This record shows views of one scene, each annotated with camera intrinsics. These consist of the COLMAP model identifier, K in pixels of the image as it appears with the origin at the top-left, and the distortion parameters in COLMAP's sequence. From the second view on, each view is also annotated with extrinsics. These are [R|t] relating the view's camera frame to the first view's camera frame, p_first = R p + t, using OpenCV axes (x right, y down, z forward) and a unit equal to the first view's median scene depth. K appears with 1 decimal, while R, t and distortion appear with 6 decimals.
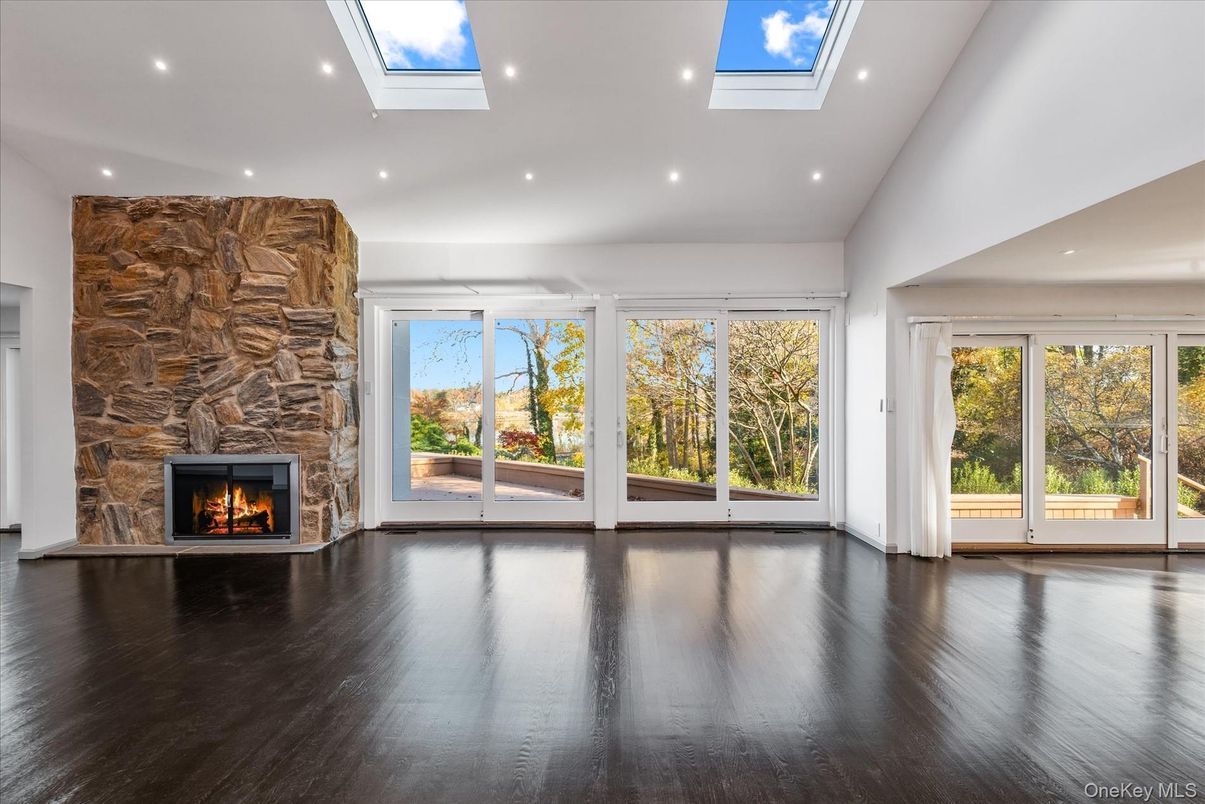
lens RADIAL K [[533.3, 0, 610.0], [0, 533.3, 407.2], [0, 0, 1]] dist [0.010758, -0.001179]
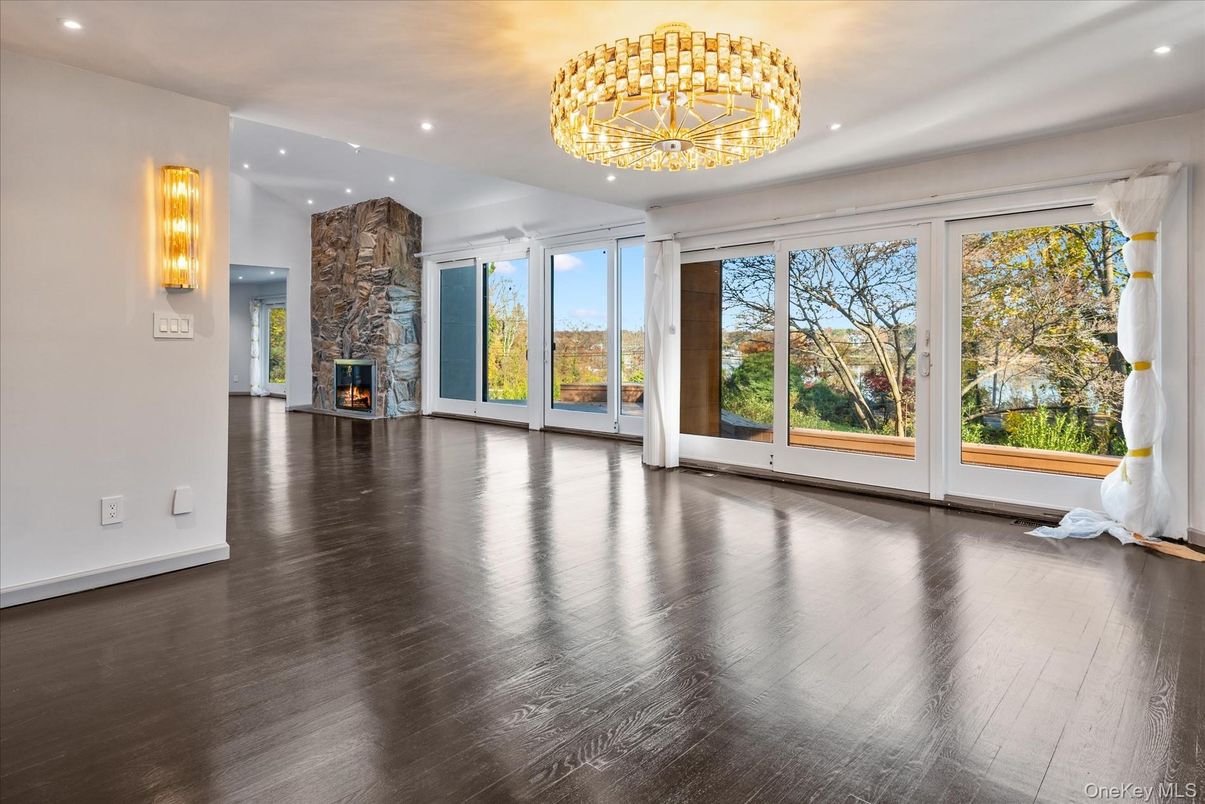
lens RADIAL K [[683.7, 0, 628.9], [0, 683.7, 367.0], [0, 0, 1]] dist [0.032362, -0.000089]
pose [[0.747504, 0.023850, -0.663829, 1.342593], [-0.015112, 0.999707, 0.018901, 0.058634], [0.664085, -0.004097, 0.747646, -0.029781]]
